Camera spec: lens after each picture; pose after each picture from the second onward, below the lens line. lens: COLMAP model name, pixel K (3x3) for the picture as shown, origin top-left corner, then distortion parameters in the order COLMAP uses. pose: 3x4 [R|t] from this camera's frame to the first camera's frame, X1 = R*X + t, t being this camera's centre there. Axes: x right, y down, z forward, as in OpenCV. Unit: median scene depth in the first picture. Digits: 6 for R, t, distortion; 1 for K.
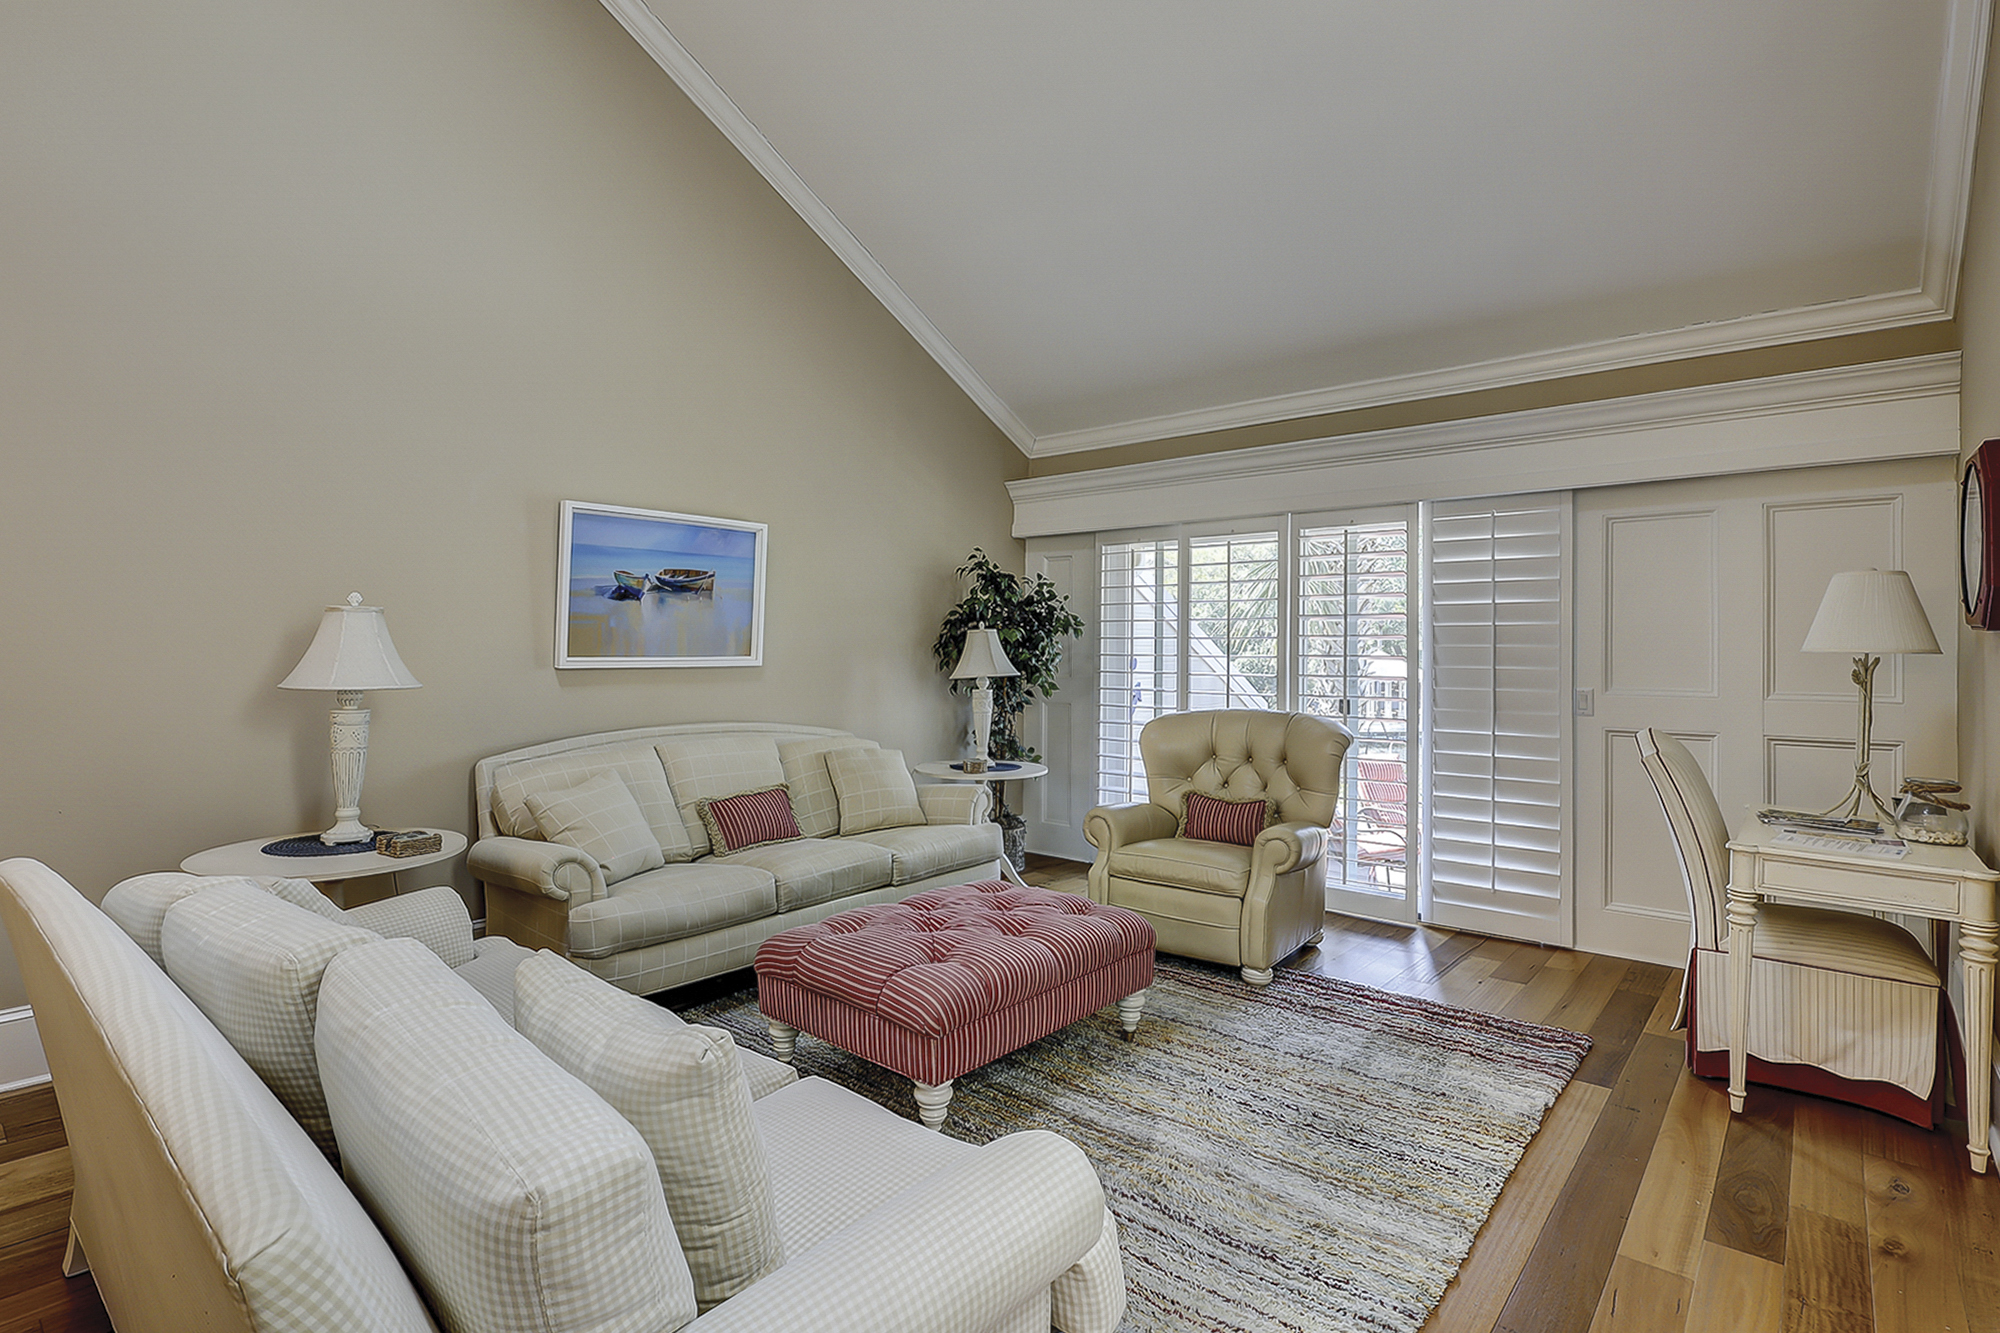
lens RADIAL K [[990.1, 0, 975.0], [0, 990.1, 645.4], [0, 0, 1]] dist [-0.001253, 0.000421]
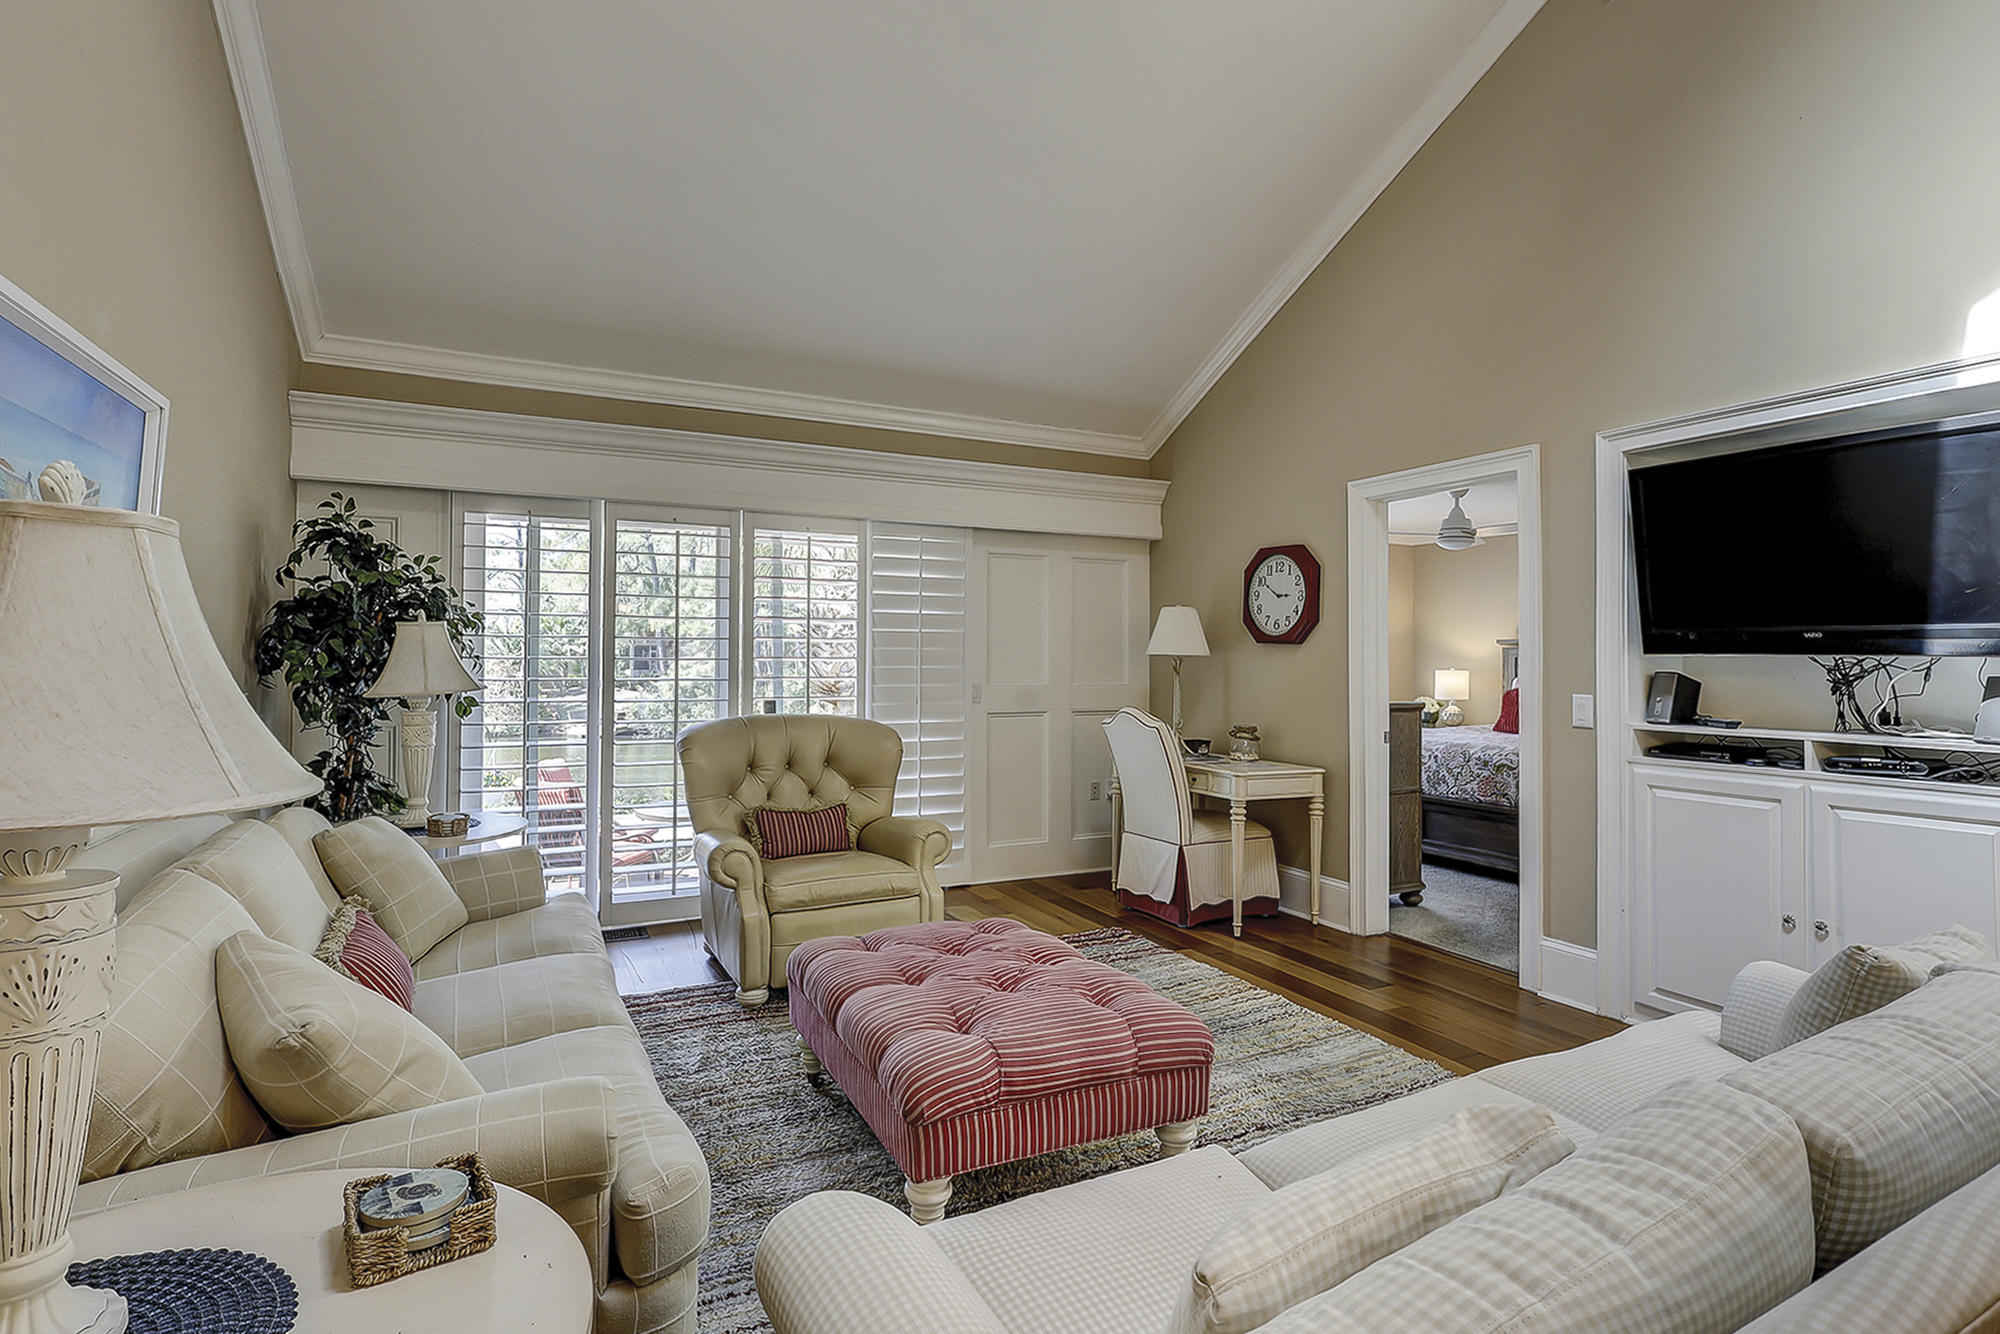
lens RADIAL K [[990.1, 0, 1017.0], [0, 990.1, 656.6], [0, 0, 1]] dist [-0.001253, 0.000421]
pose [[0.371183, -0.003849, 0.928552, -0.530177], [-0.008379, 0.999937, 0.007495, -0.000829], [-0.928522, -0.010562, 0.371127, 0.436284]]
